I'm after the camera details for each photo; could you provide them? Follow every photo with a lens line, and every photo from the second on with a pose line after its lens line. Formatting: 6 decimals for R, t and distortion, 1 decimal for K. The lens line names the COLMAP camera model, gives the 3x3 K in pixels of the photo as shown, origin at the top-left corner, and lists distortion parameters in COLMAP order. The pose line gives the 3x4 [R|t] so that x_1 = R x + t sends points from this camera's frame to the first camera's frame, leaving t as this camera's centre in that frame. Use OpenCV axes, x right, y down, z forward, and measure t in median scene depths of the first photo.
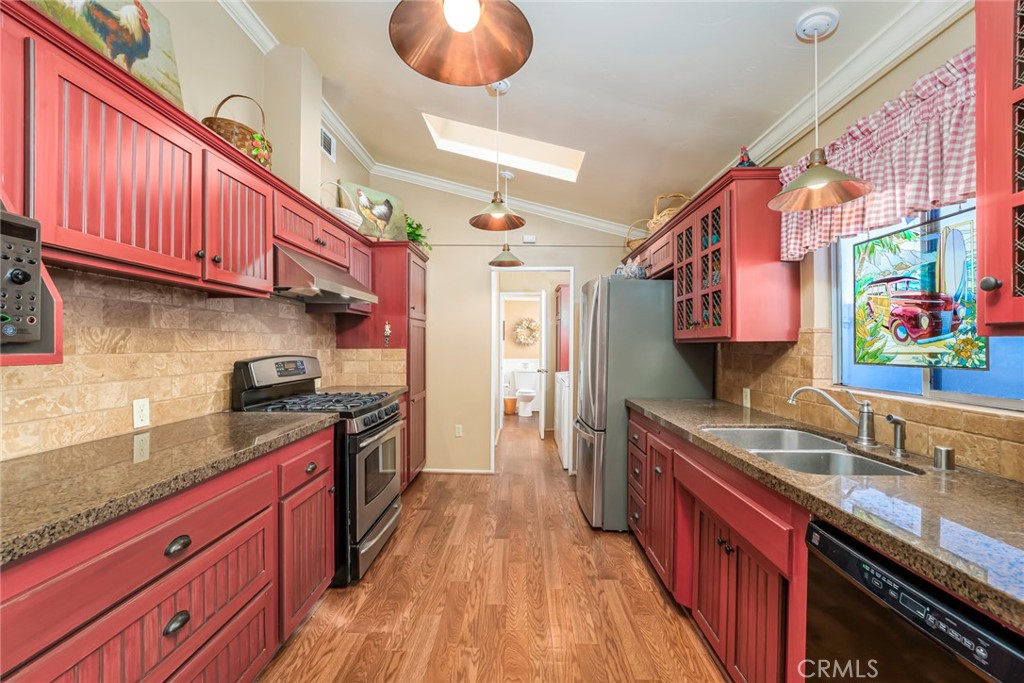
lens RADIAL K [[417.1, 0, 514.8], [0, 417.1, 341.6], [0, 0, 1]] dist [-0.012429, 0.000098]
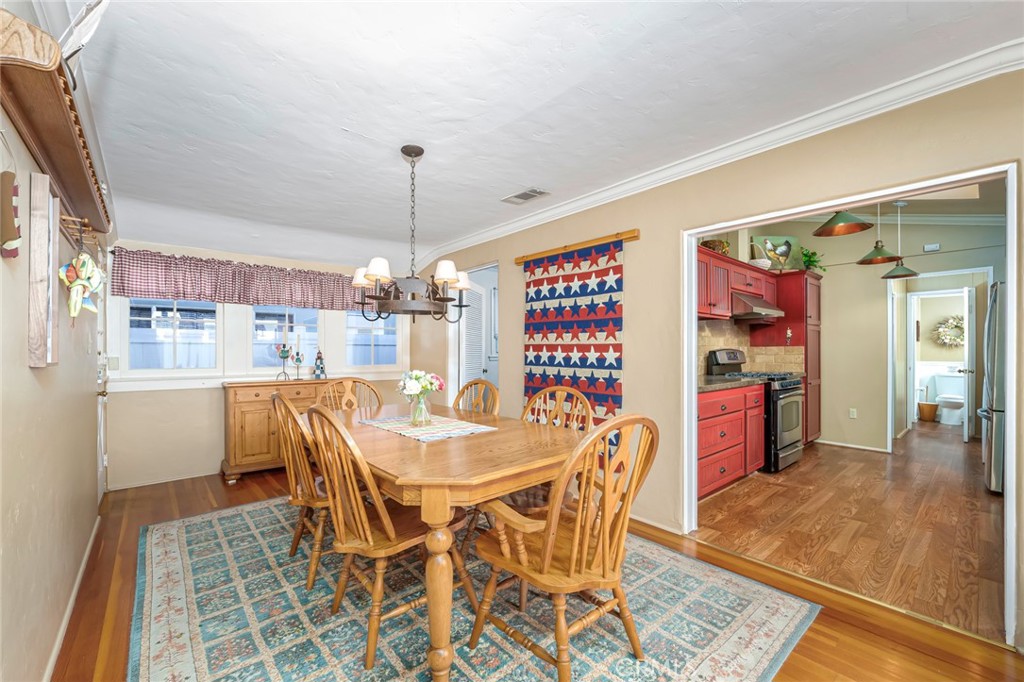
lens RADIAL K [[417.1, 0, 506.8], [0, 417.1, 348.9], [0, 0, 1]] dist [-0.012097, 0.000354]
pose [[0.660648, -0.004212, -0.750684, 0.187005], [0.004598, 0.999988, -0.001565, 0.034449], [0.750682, -0.002418, 0.660660, -1.003882]]
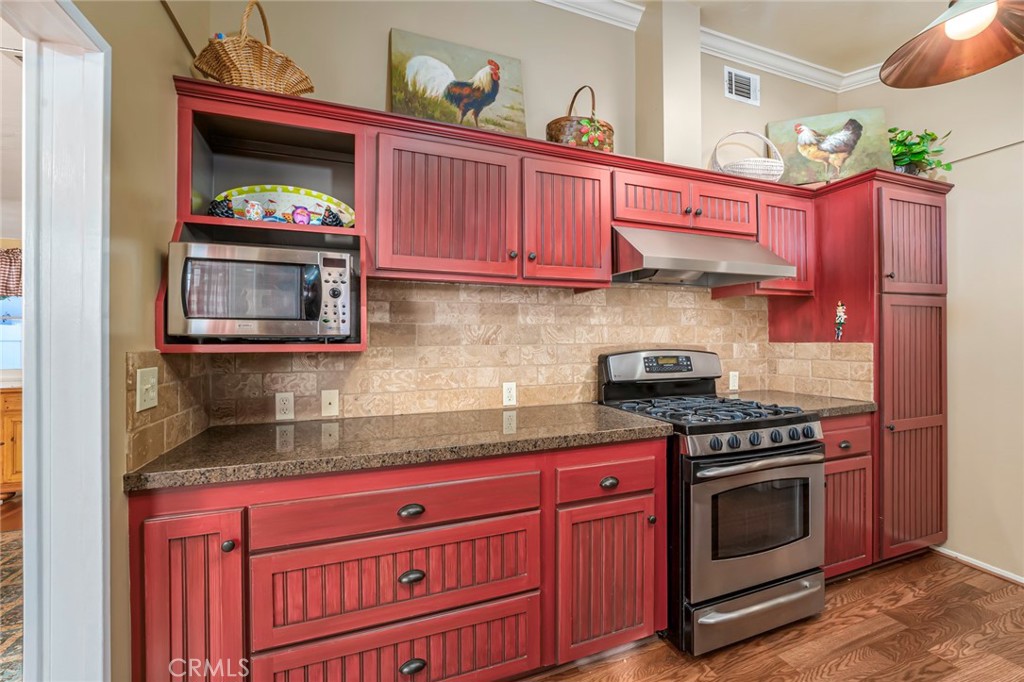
lens RADIAL K [[417.4, 0, 514.2], [0, 417.4, 337.2], [0, 0, 1]] dist [-0.013215, 0.000594]
pose [[0.361504, -0.006990, -0.932344, 0.178724], [0.011383, 0.999930, -0.003083, 0.006556], [0.932301, -0.009498, 0.361559, 0.401591]]
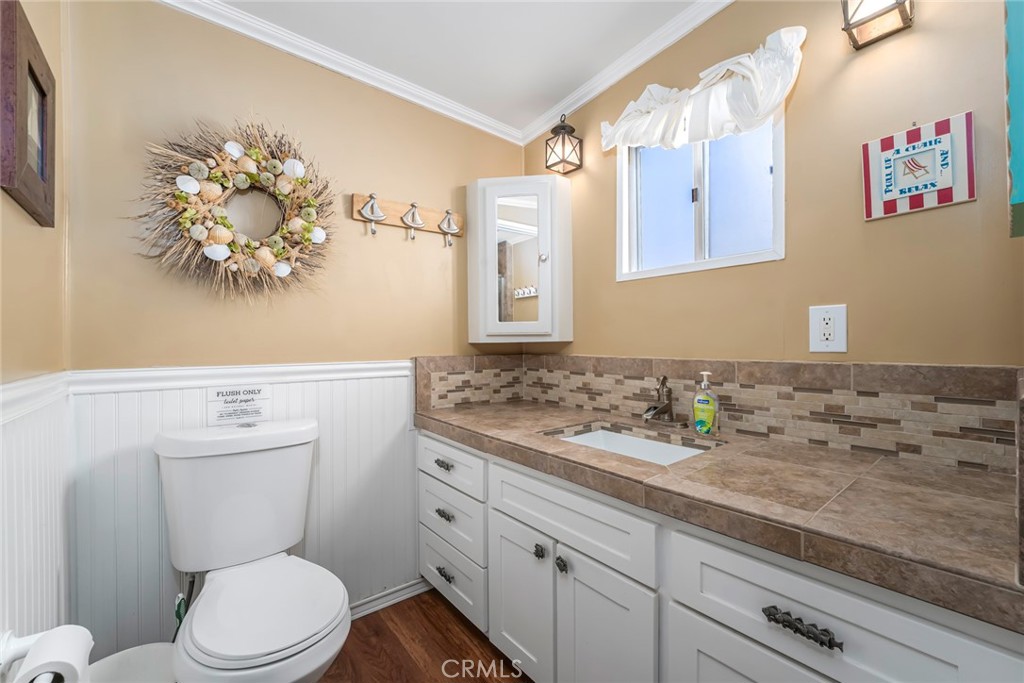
lens RADIAL K [[417.1, 0, 514.8], [0, 417.1, 341.6], [0, 0, 1]] dist [-0.012429, 0.000098]
pose [[0.765997, -0.001997, 0.642841, 0.008936], [0.000147, 0.999996, 0.002931, 0.101686], [-0.642844, -0.002150, 0.765994, 2.624919]]
